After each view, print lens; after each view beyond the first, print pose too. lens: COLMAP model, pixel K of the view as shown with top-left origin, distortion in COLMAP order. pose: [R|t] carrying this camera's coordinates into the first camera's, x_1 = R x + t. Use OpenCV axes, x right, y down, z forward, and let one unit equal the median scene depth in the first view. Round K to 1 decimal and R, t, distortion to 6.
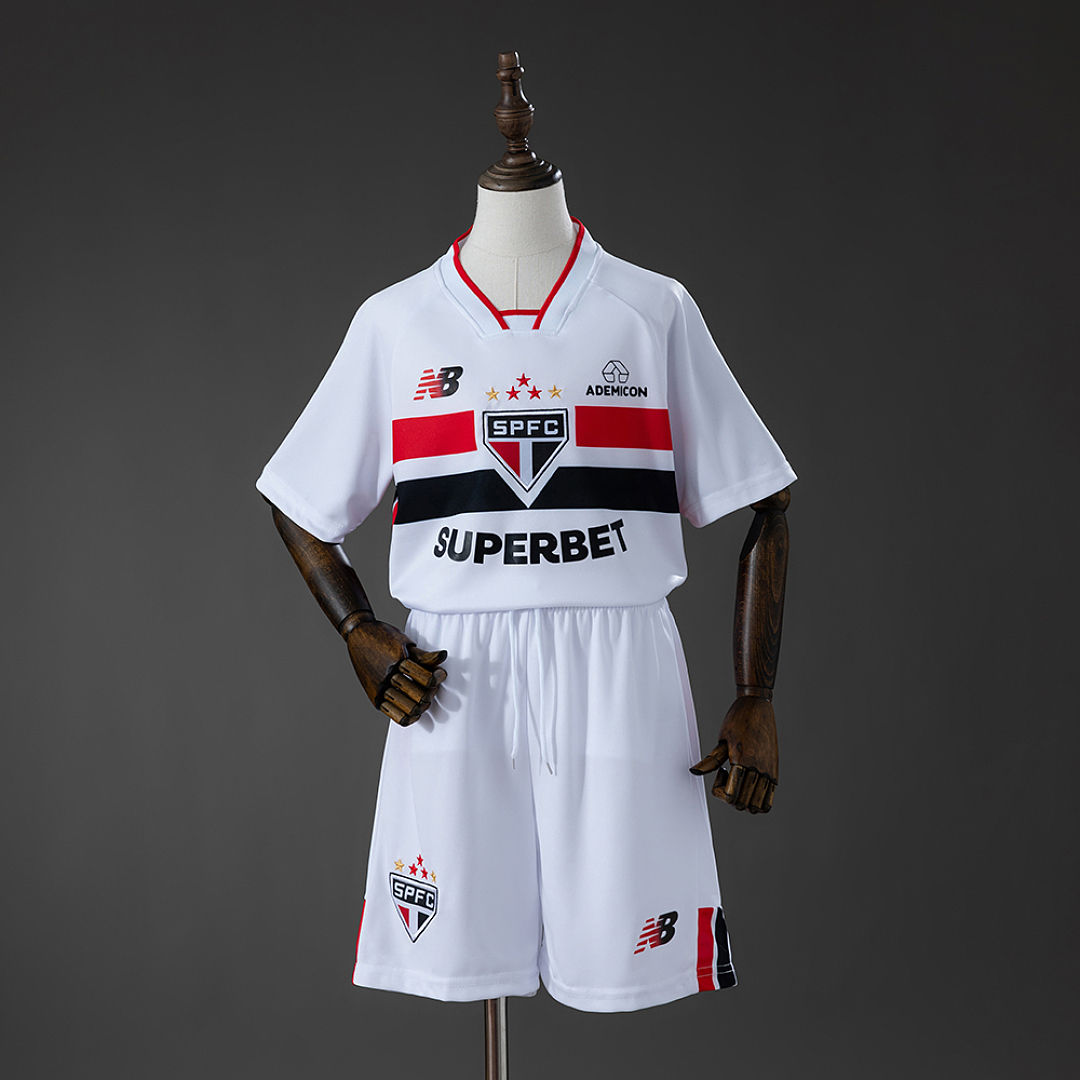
lens RADIAL K [[3117.8, 0, 540.0], [0, 3117.8, 540.0], [0, 0, 1]] dist [-0.059232, -1.698035]
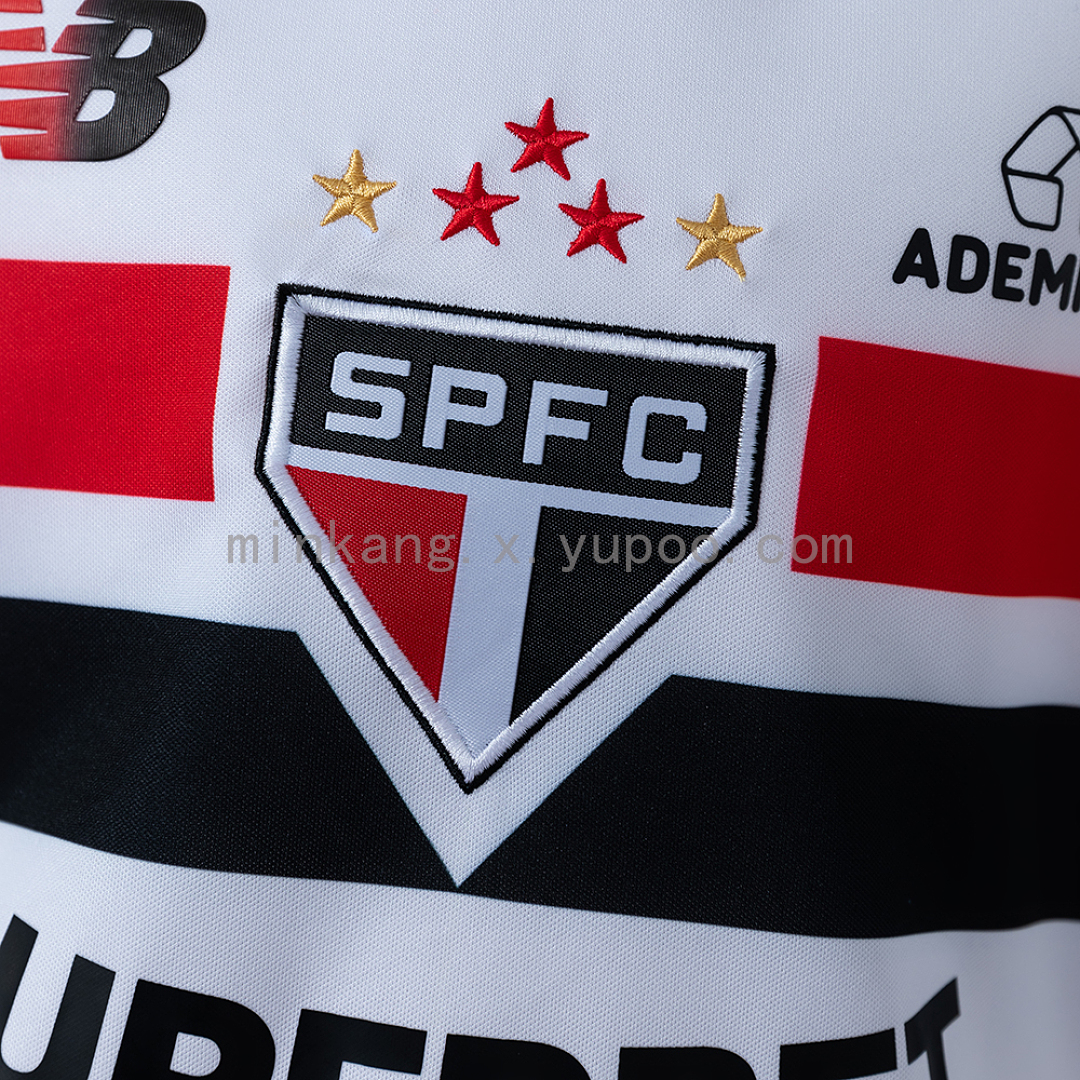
lens RADIAL K [[3117.8, 0, 540.0], [0, 3117.8, 540.0], [0, 0, 1]] dist [-0.059232, -1.698035]
pose [[0.987236, 0.151462, 0.049233, -0.010603], [-0.154509, 0.985820, 0.065461, -0.040675], [-0.038620, -0.072232, 0.996640, 0.828992]]
